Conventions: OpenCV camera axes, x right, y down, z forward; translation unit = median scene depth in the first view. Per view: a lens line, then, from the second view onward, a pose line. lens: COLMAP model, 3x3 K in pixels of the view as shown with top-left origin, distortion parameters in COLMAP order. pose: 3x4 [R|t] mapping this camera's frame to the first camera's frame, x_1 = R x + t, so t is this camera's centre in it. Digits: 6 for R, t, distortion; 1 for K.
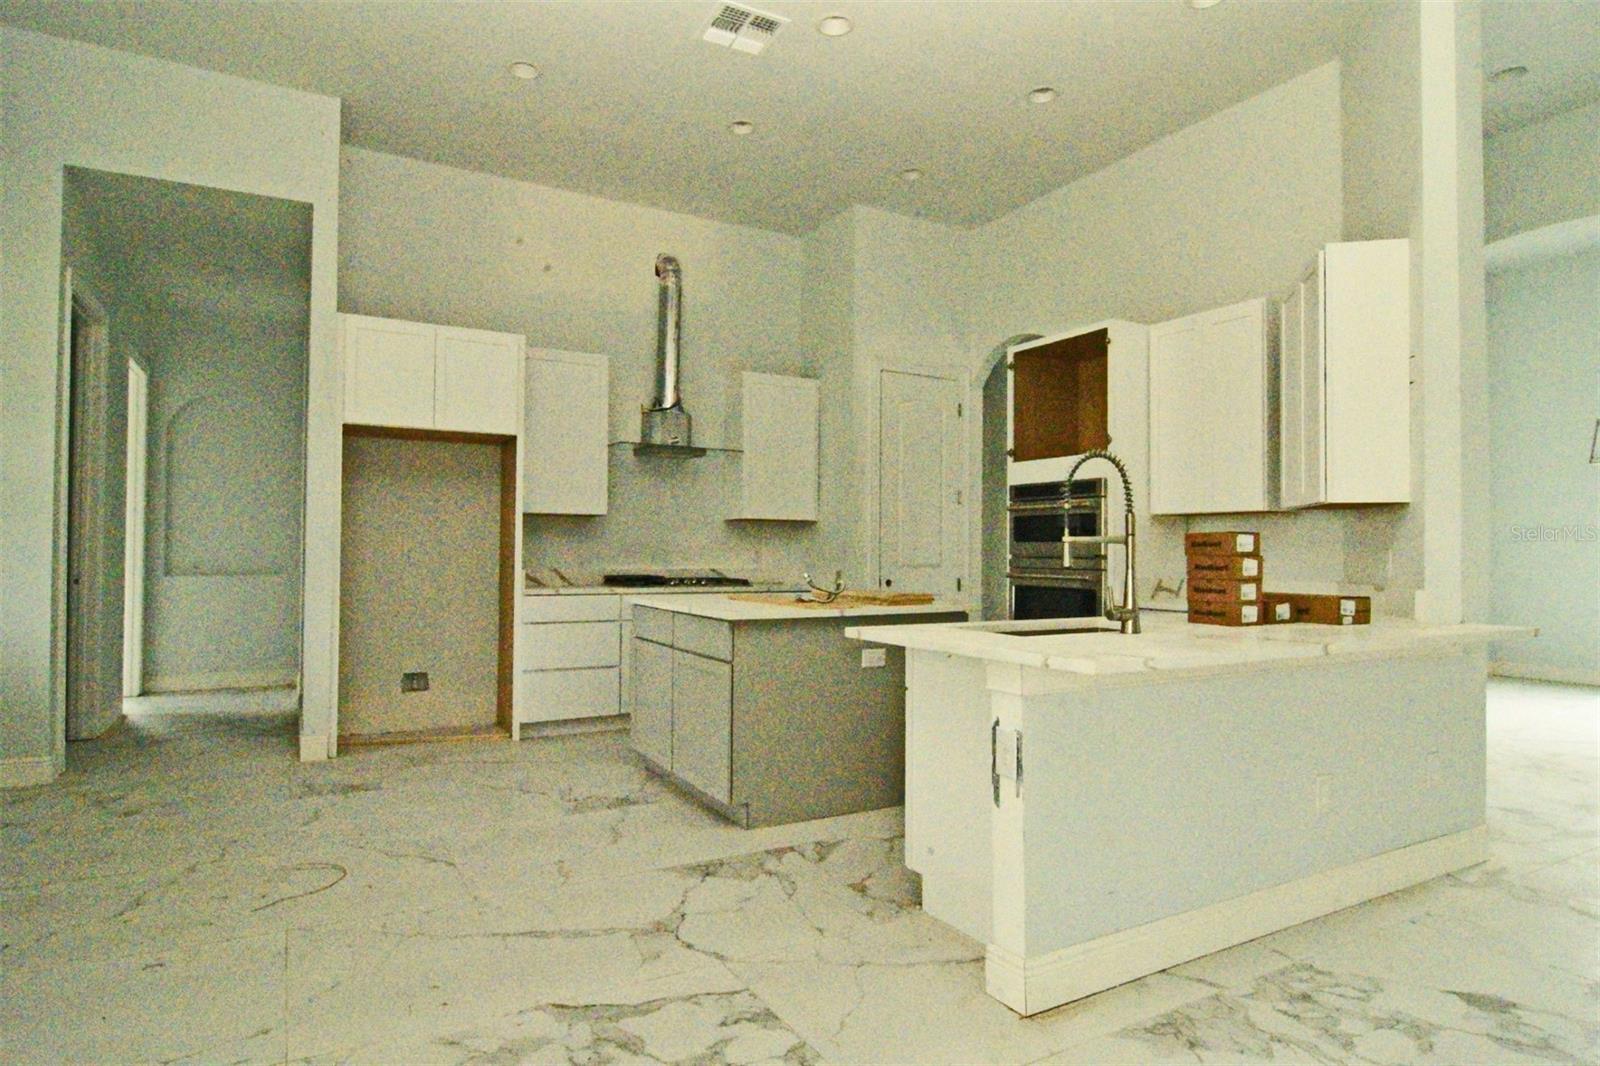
lens RADIAL K [[893.2, 0, 800.0], [0, 893.2, 533.0], [0, 0, 1]] dist [0.034541, -0.000086]
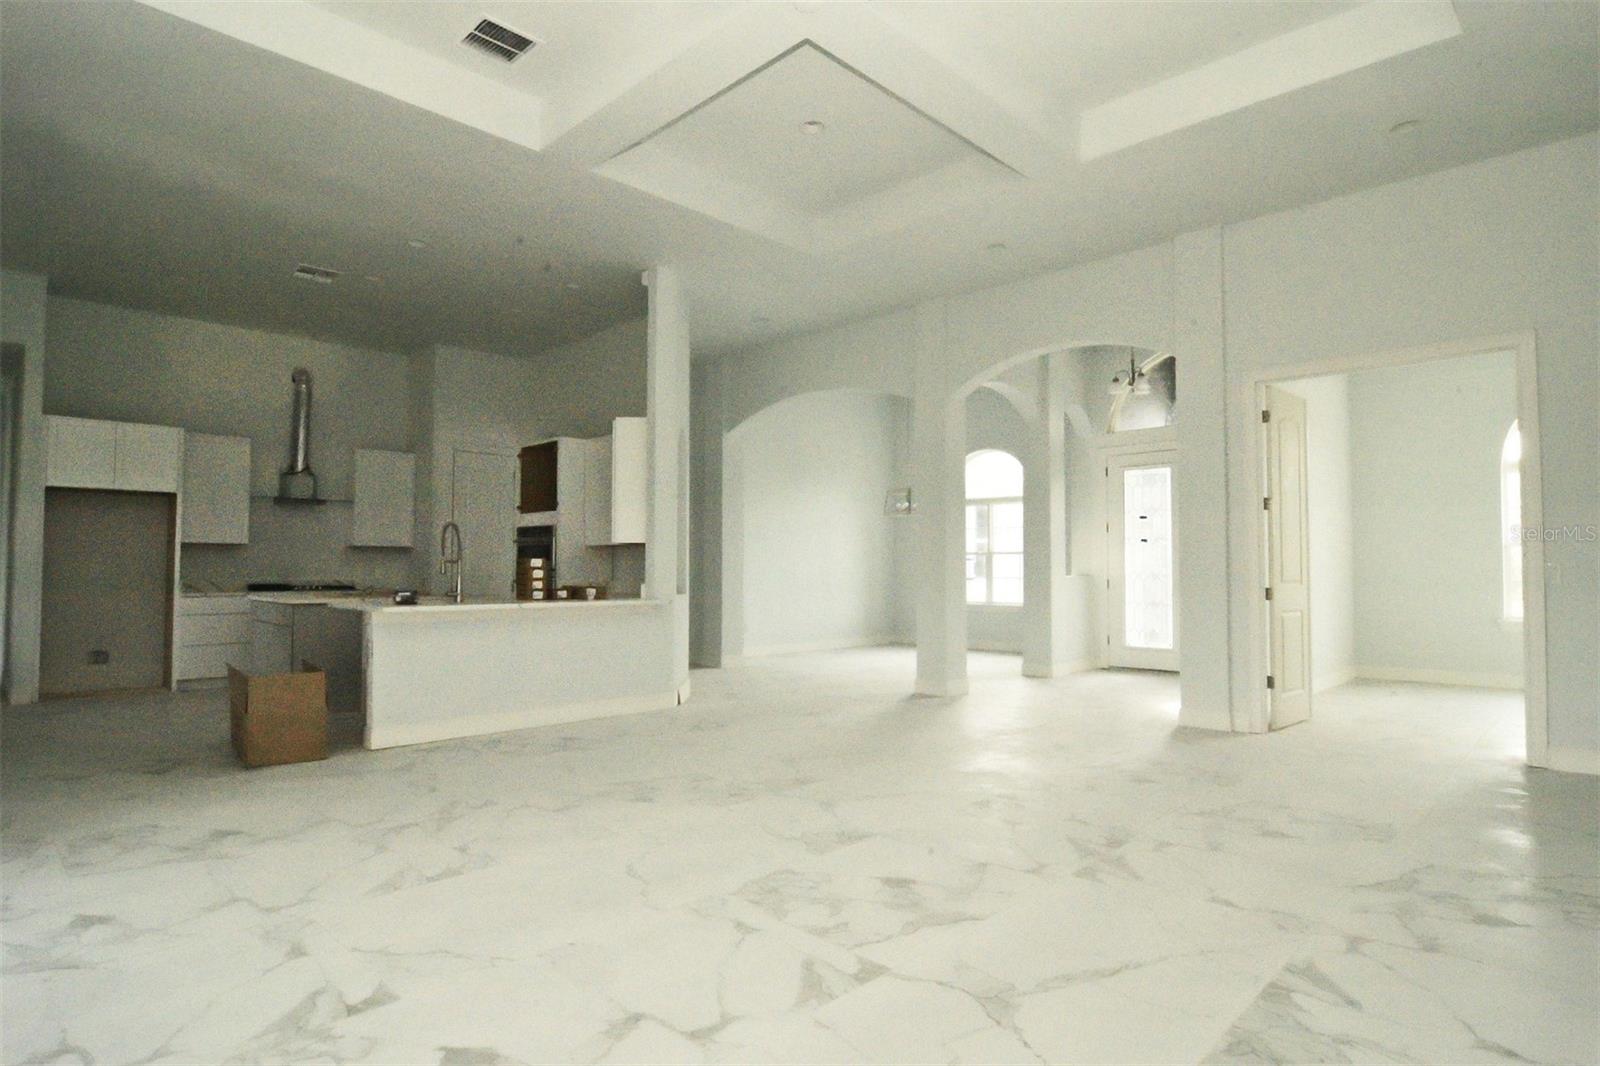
lens RADIAL K [[855.1, 0, 793.9], [0, 855.1, 539.1], [0, 0, 1]] dist [-0.002405, 0.000959]
pose [[0.966109, 0.003736, 0.258109, 0.320473], [-0.000729, 0.999931, -0.011745, -0.012706], [-0.258135, 0.011159, 0.966044, -0.670068]]
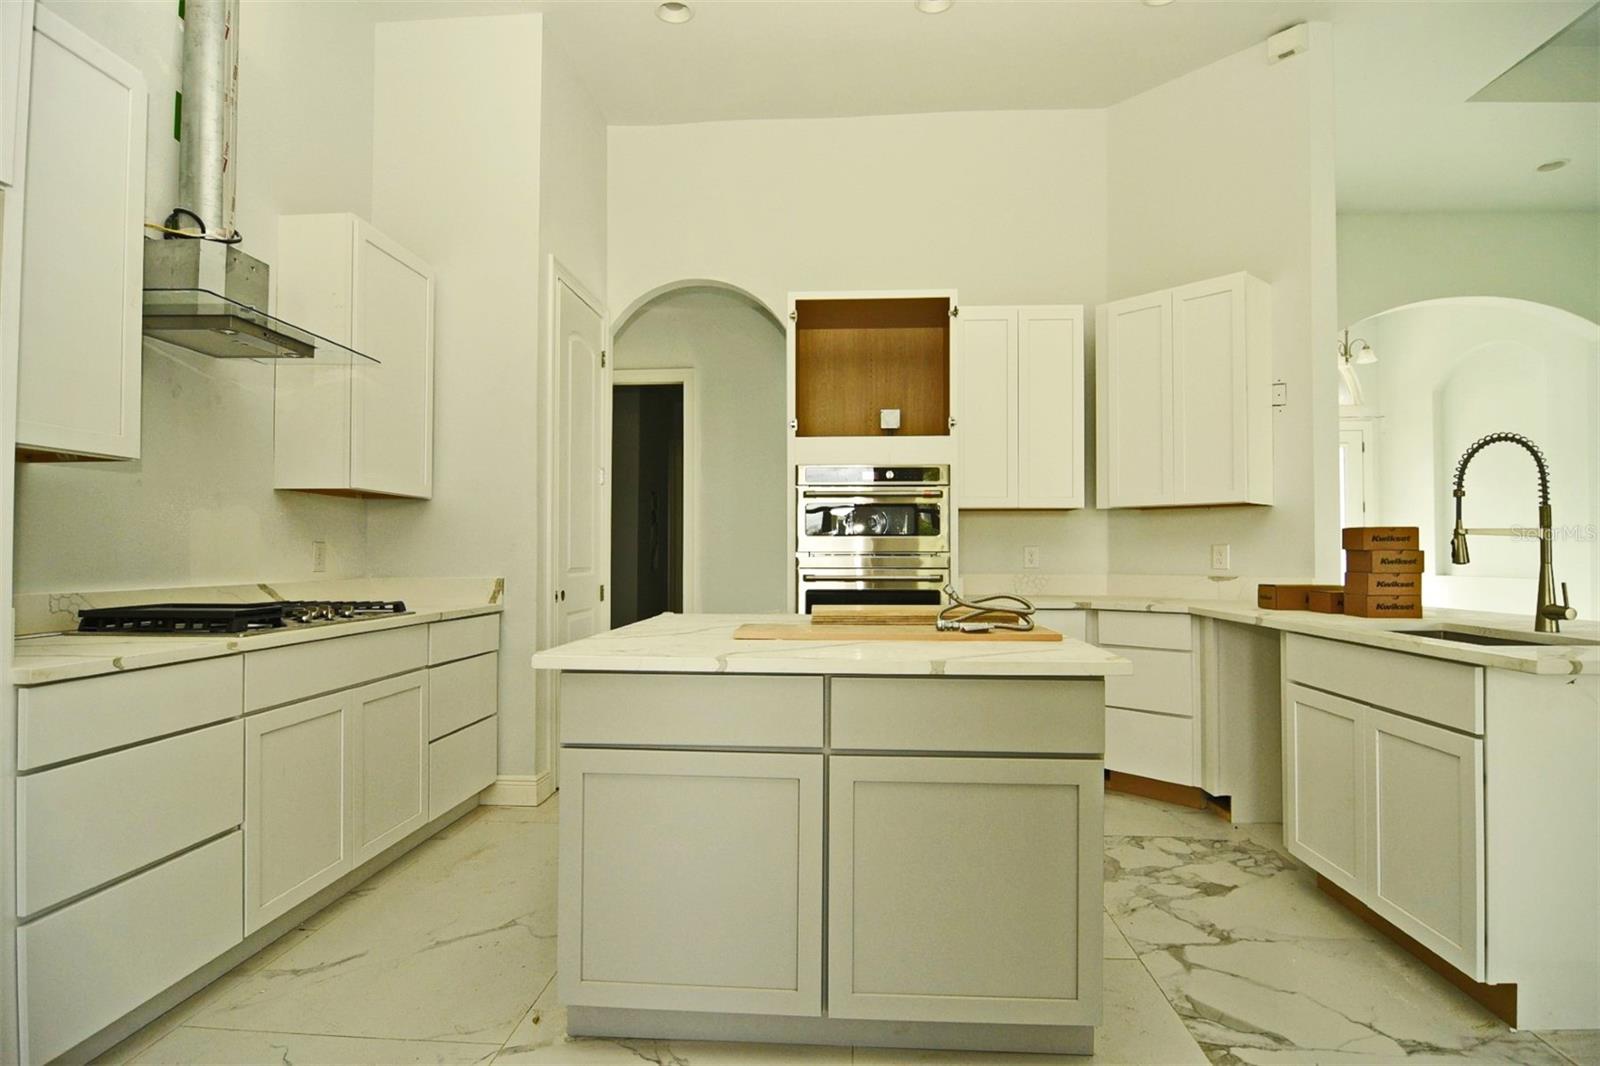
lens RADIAL K [[884.2, 0, 800.0], [0, 884.2, 533.0], [0, 0, 1]] dist [-0.001728, 0.000126]
pose [[0.553967, 0.013737, 0.832425, -0.414775], [-0.012909, 0.999885, -0.007910, 0.013377], [-0.832438, -0.006364, 0.554081, 0.576143]]
